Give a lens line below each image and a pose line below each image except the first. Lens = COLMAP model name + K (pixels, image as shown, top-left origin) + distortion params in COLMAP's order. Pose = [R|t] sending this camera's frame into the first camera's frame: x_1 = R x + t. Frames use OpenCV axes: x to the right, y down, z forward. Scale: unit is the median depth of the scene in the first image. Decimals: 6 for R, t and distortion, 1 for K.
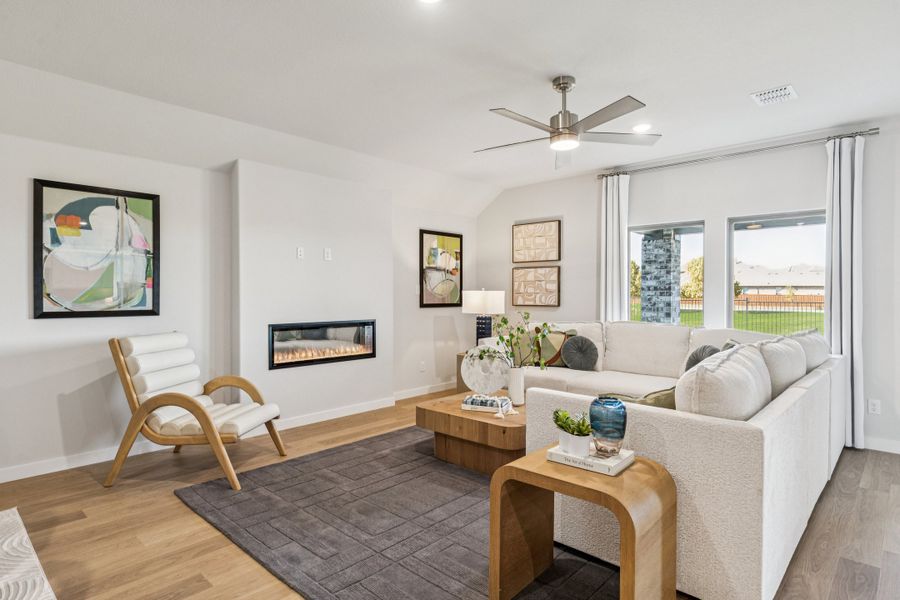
lens RADIAL K [[499.0, 0, 452.2], [0, 499.0, 299.3], [0, 0, 1]] dist [0.005384, 0.000814]
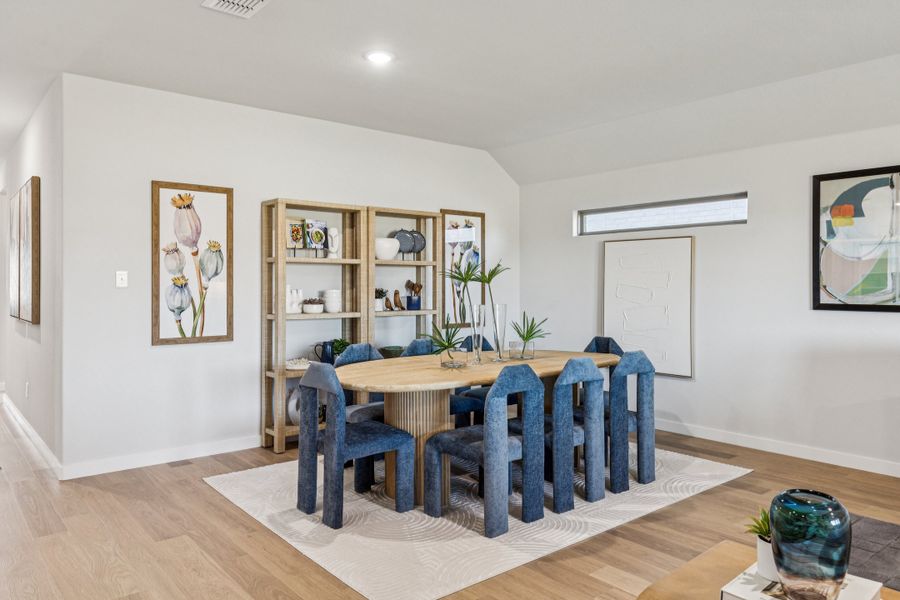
lens RADIAL K [[628.3, 0, 451.7], [0, 628.3, 293.9], [0, 0, 1]] dist [-0.004248, -0.005799]
pose [[-0.124963, 0.011112, -0.992099, 0.547088], [-0.016452, 0.999777, 0.013270, 0.001035], [0.992025, 0.017980, -0.124752, 0.408974]]
